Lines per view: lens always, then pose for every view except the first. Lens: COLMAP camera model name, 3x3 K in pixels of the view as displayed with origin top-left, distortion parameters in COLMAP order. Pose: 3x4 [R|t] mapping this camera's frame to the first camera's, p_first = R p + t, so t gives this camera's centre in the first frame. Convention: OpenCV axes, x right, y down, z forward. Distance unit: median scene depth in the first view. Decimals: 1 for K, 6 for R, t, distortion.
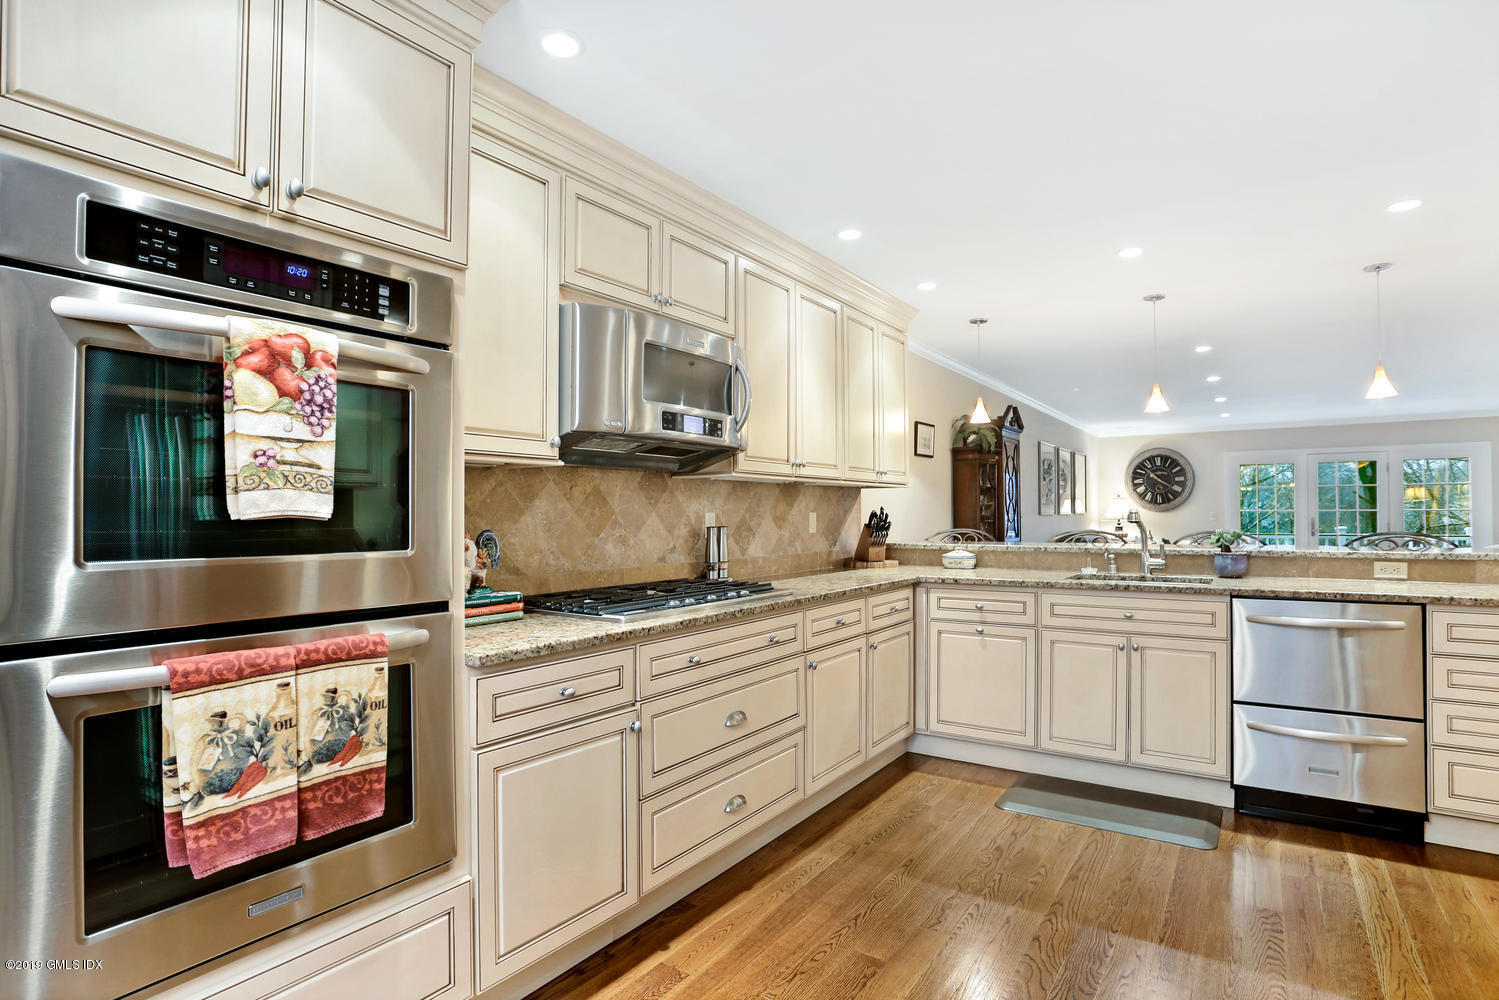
lens RADIAL K [[768.5, 0, 749.5], [0, 768.5, 500.0], [0, 0, 1]] dist [-0.068622, 0.029279]
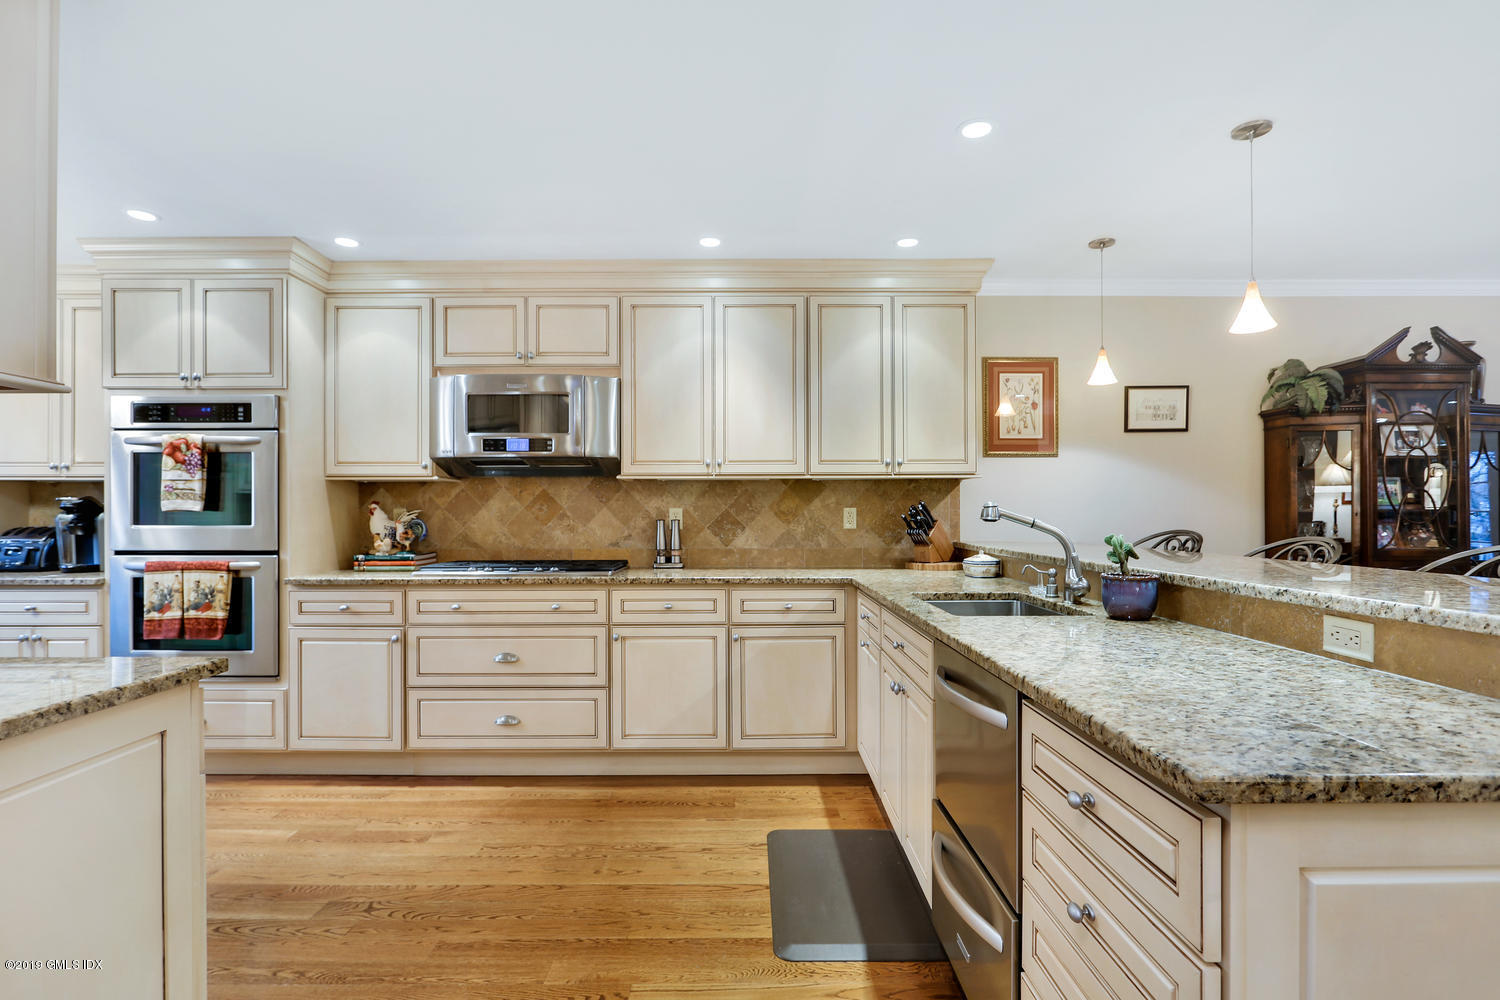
lens RADIAL K [[738.1, 0, 745.2], [0, 738.1, 506.1], [0, 0, 1]] dist [-0.008044, 0.000677]
pose [[0.565091, -0.005558, -0.825010, 1.308884], [0.015136, 0.999879, 0.003631, 0.014661], [0.824890, -0.014539, 0.565107, 0.606484]]
